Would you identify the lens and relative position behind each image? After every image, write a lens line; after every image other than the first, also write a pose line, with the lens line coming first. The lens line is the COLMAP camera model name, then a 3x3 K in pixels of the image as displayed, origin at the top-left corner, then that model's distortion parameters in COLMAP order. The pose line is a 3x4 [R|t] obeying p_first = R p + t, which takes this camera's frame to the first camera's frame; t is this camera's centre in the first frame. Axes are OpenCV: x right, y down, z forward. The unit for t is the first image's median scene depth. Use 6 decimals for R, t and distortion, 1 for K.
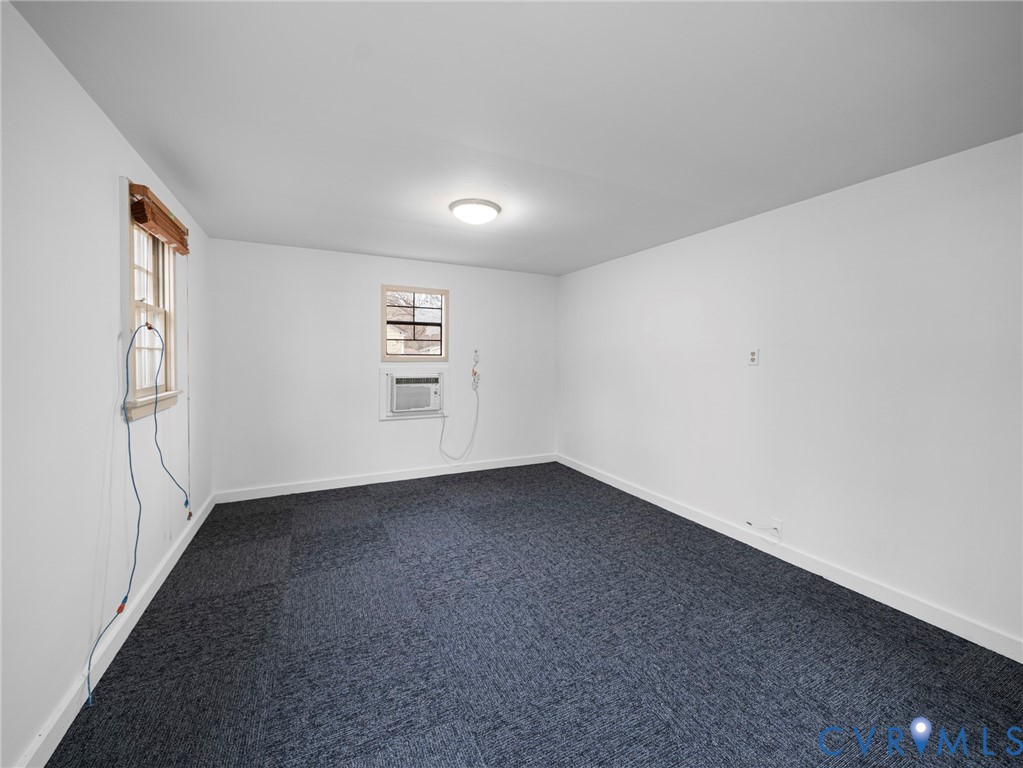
lens RADIAL K [[408.1, 0, 506.3], [0, 408.1, 362.1], [0, 0, 1]] dist [0.000514, -0.000014]
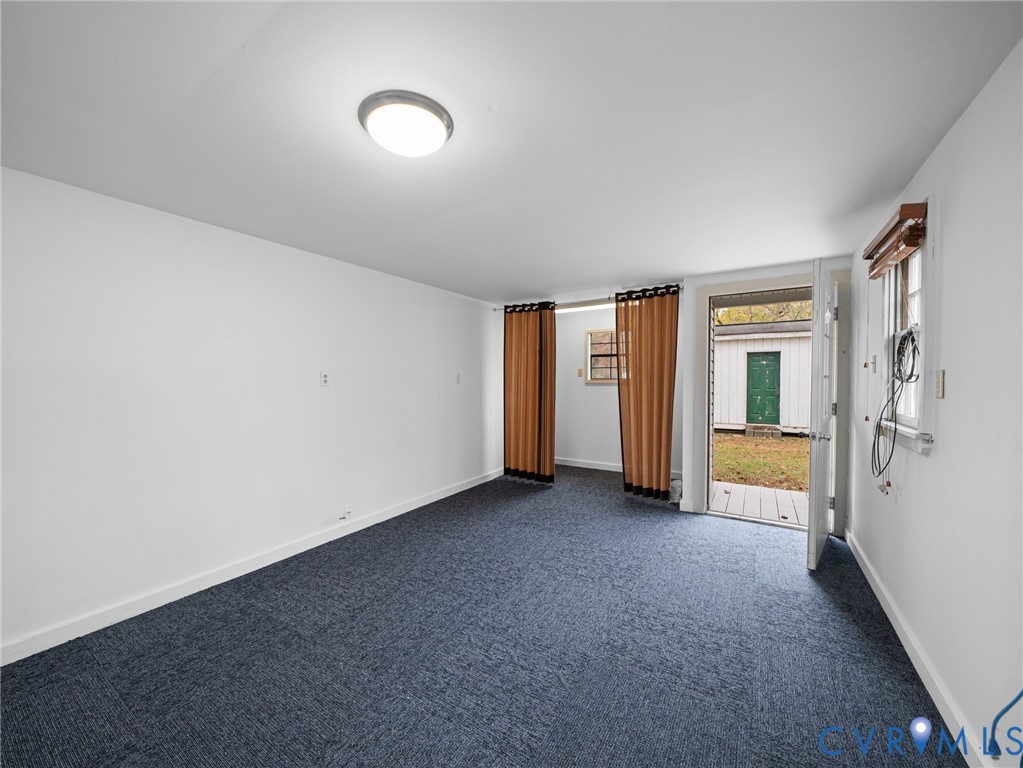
lens RADIAL K [[406.4, 0, 496.7], [0, 406.4, 380.0], [0, 0, 1]] dist [-0.005472, -0.000310]
pose [[-0.523288, -0.013011, 0.852056, -0.650895], [0.008701, 0.999750, 0.020610, -0.030015], [-0.852111, 0.018199, -0.523044, 1.232589]]
